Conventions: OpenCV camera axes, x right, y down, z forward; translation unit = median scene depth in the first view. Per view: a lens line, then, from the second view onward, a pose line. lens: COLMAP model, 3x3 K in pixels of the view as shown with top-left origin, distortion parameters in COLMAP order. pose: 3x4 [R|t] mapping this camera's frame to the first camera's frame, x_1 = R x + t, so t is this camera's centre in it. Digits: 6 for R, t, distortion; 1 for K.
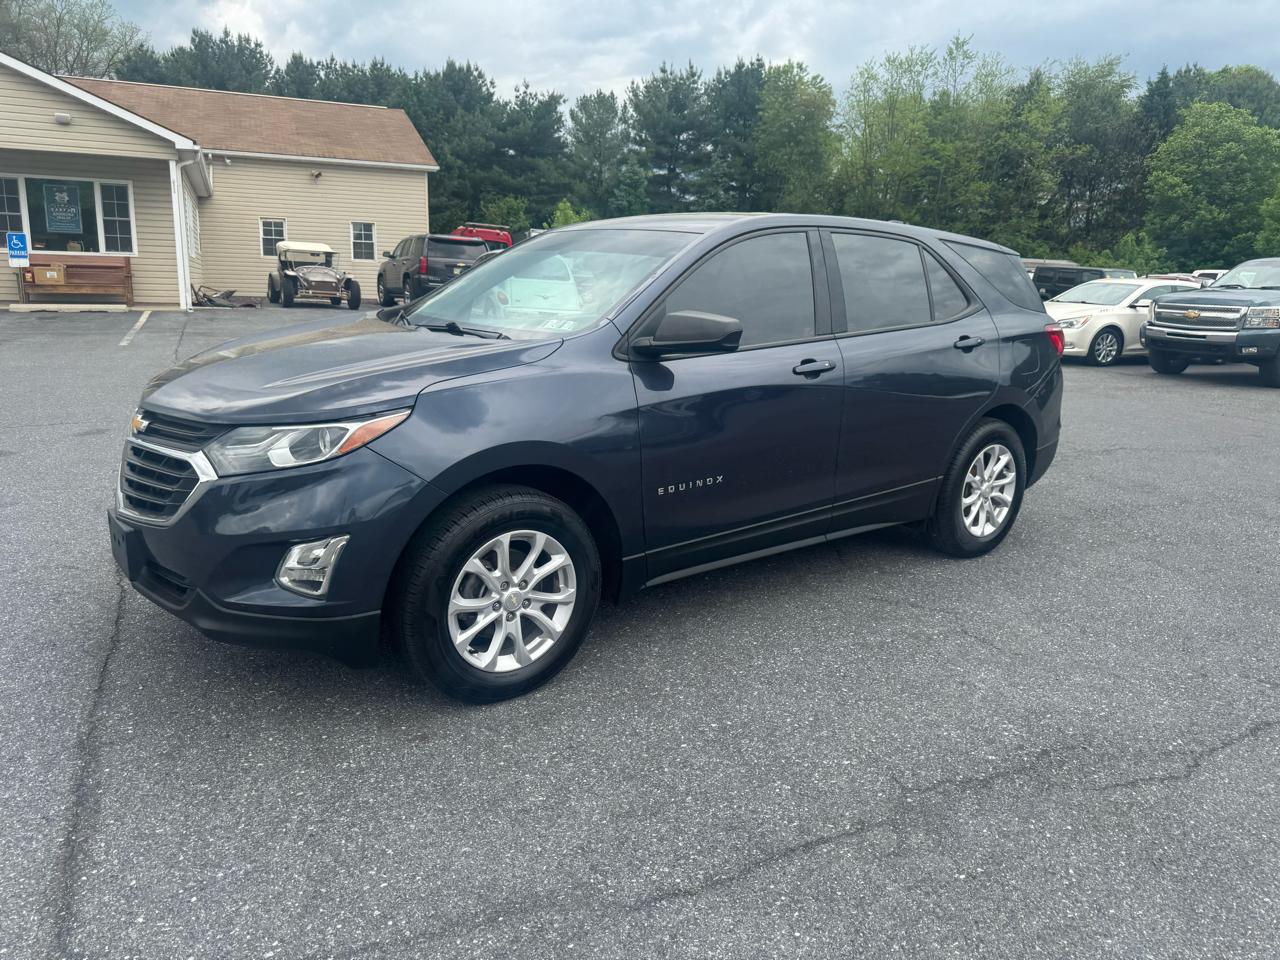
lens RADIAL K [[915.3, 0, 652.3], [0, 915.3, 471.0], [0, 0, 1]] dist [0.021012, -0.026130]
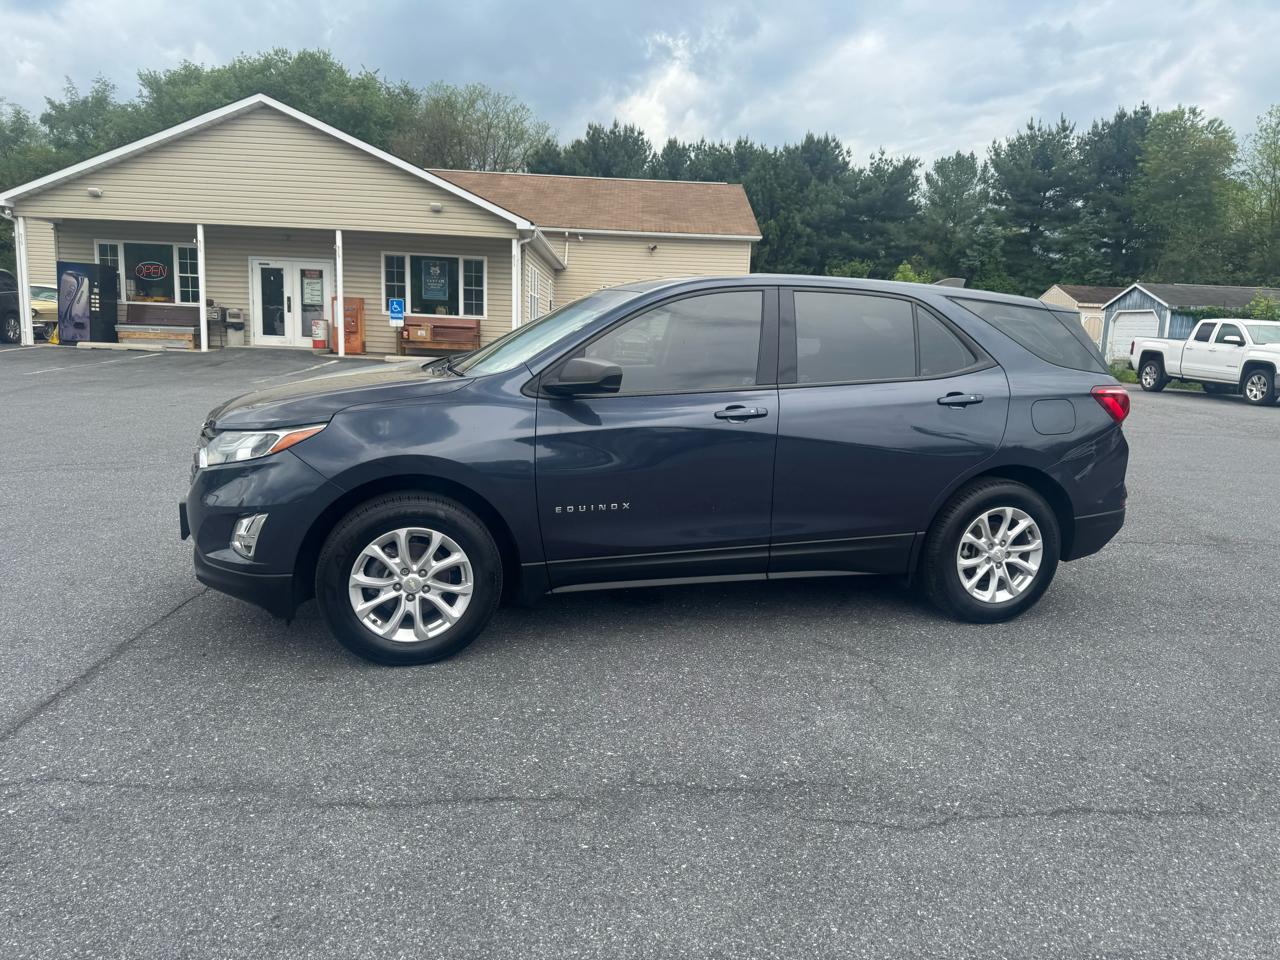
lens RADIAL K [[915.3, 0, 651.9], [0, 915.3, 473.5], [0, 0, 1]] dist [0.021012, -0.026130]
pose [[0.925237, 0.064535, -0.373860, 0.383776], [-0.088222, 0.995011, -0.046576, 0.013542], [0.368989, 0.076076, 0.926315, -0.026394]]
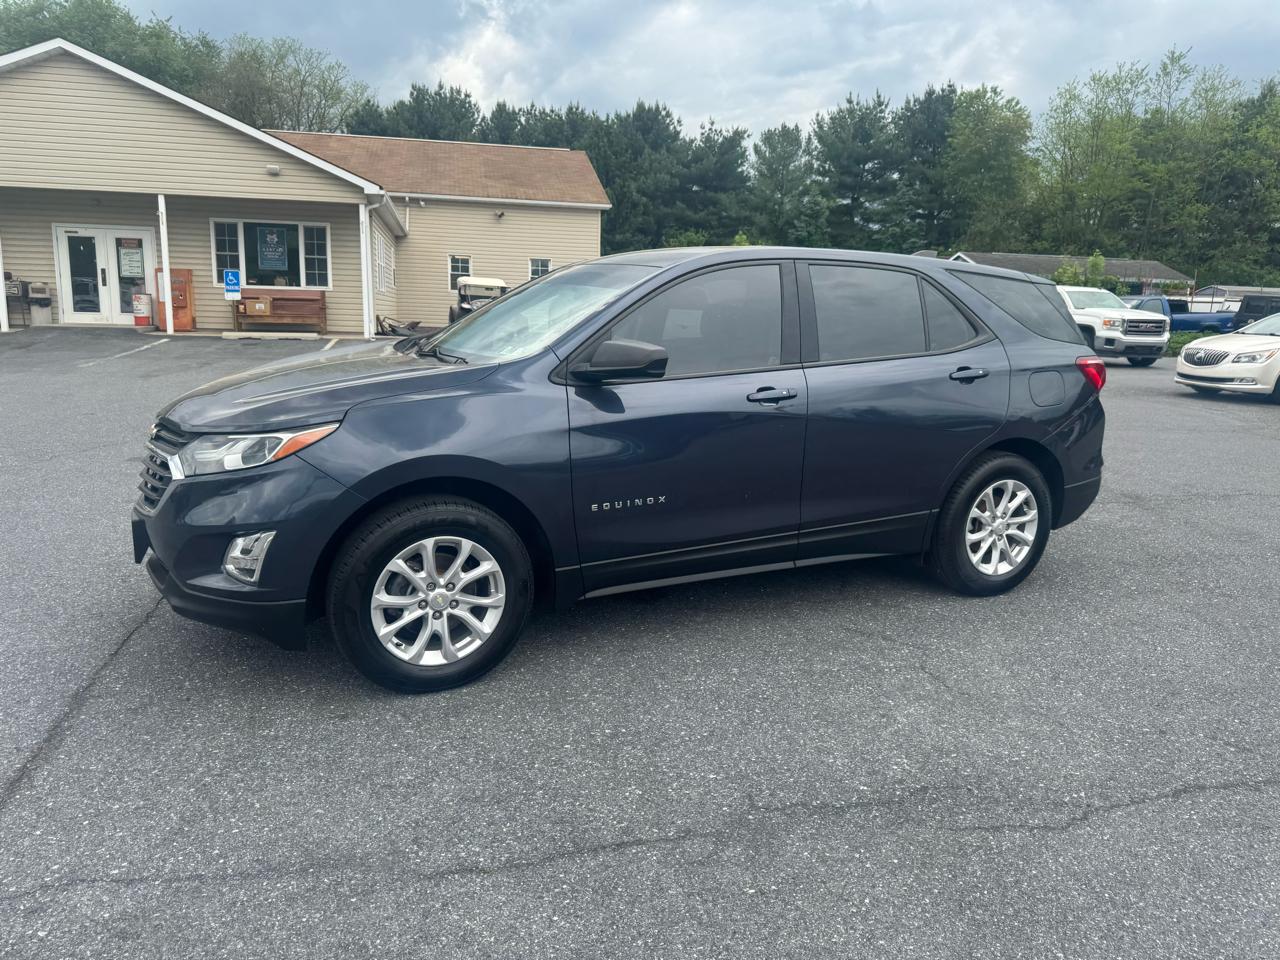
lens RADIAL K [[915.3, 0, 646.9], [0, 915.3, 468.9], [0, 0, 1]] dist [0.021012, -0.026130]
pose [[0.978229, 0.034495, -0.204643, 0.197703], [-0.041539, 0.998680, -0.030223, 0.004487], [0.203330, 0.038066, 0.978370, -0.018672]]
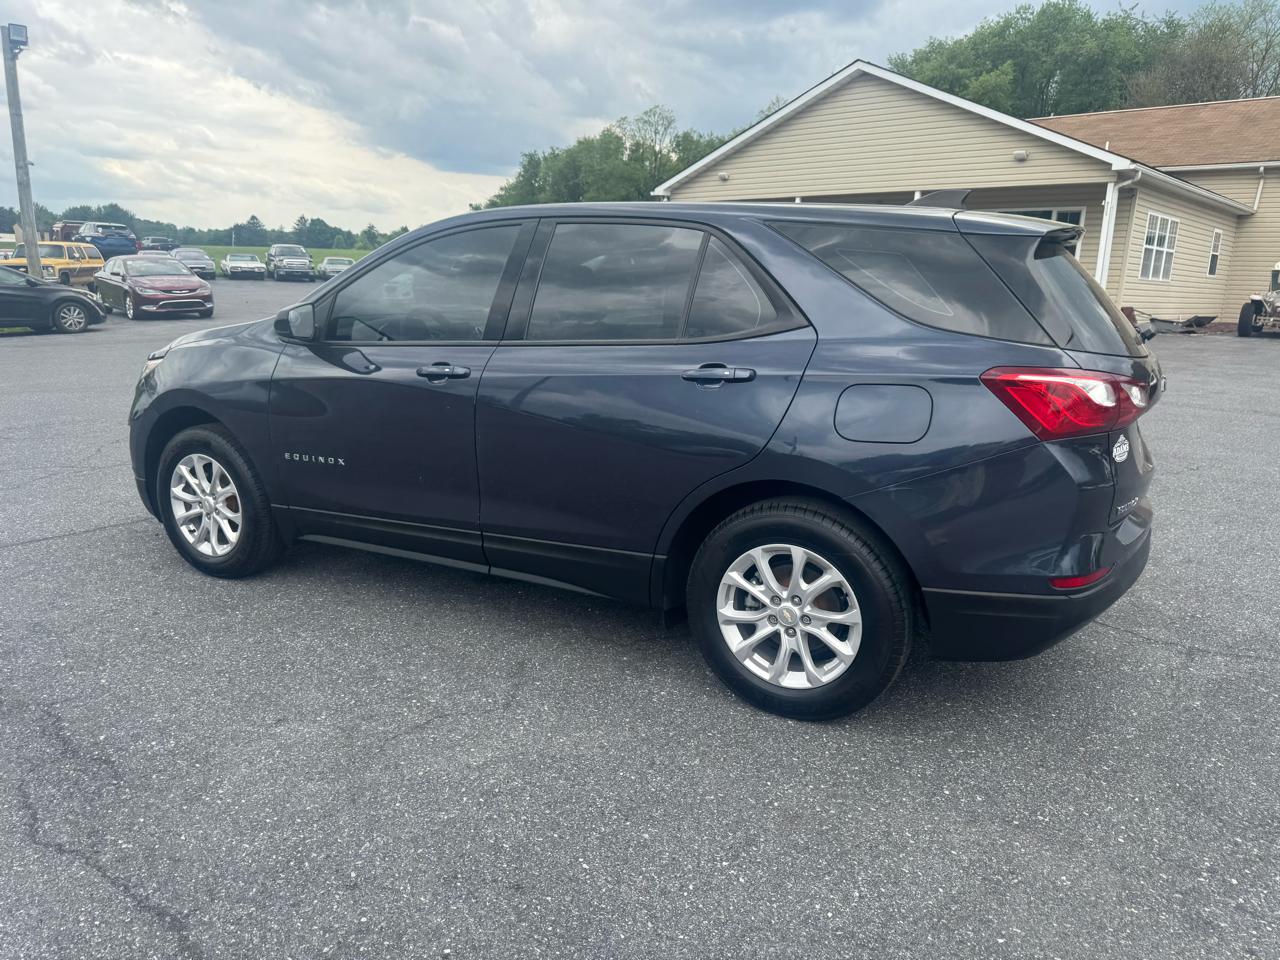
lens RADIAL K [[915.3, 0, 638.5], [0, 915.3, 480.1], [0, 0, 1]] dist [0.021012, -0.026130]
pose [[0.388995, 0.182710, -0.902940, 0.874503], [-0.201101, 0.973339, 0.110319, -0.117619], [0.899023, 0.138669, 0.415367, 0.638429]]
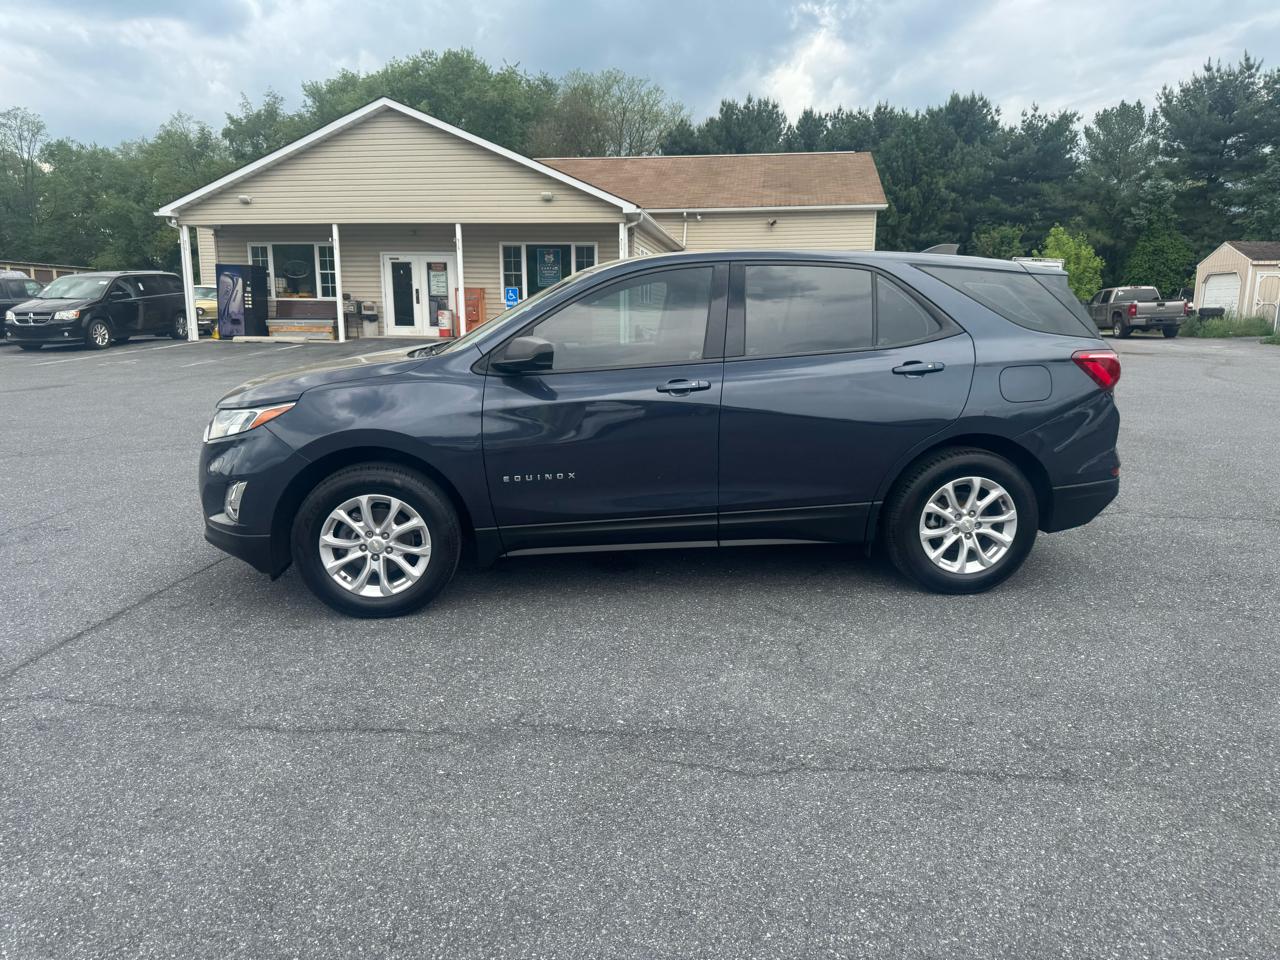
lens RADIAL K [[915.3, 0, 635.1], [0, 915.3, 479.3], [0, 0, 1]] dist [0.021012, -0.026130]
pose [[0.844967, 0.072742, -0.529848, 0.574091], [-0.088380, 0.996078, -0.004191, 0.008613], [0.527465, 0.050369, 0.848082, 0.019351]]
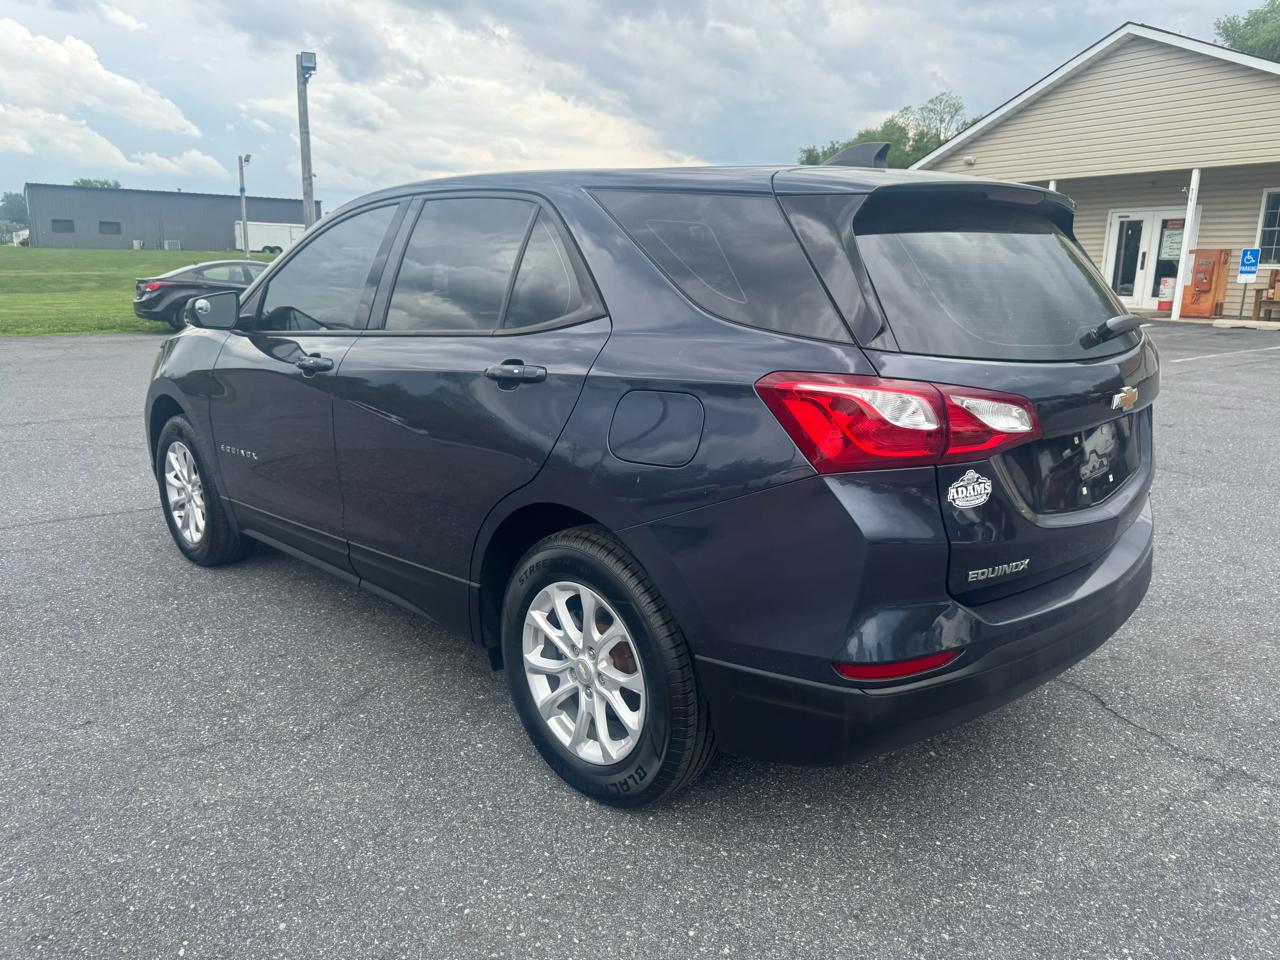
lens RADIAL K [[915.3, 0, 657.6], [0, 915.3, 474.9], [0, 0, 1]] dist [0.021012, -0.026130]
pose [[0.121945, 0.193339, -0.973524, 0.845214], [-0.213342, 0.963024, 0.164530, -0.176644], [0.969337, 0.187630, 0.158683, 0.941846]]
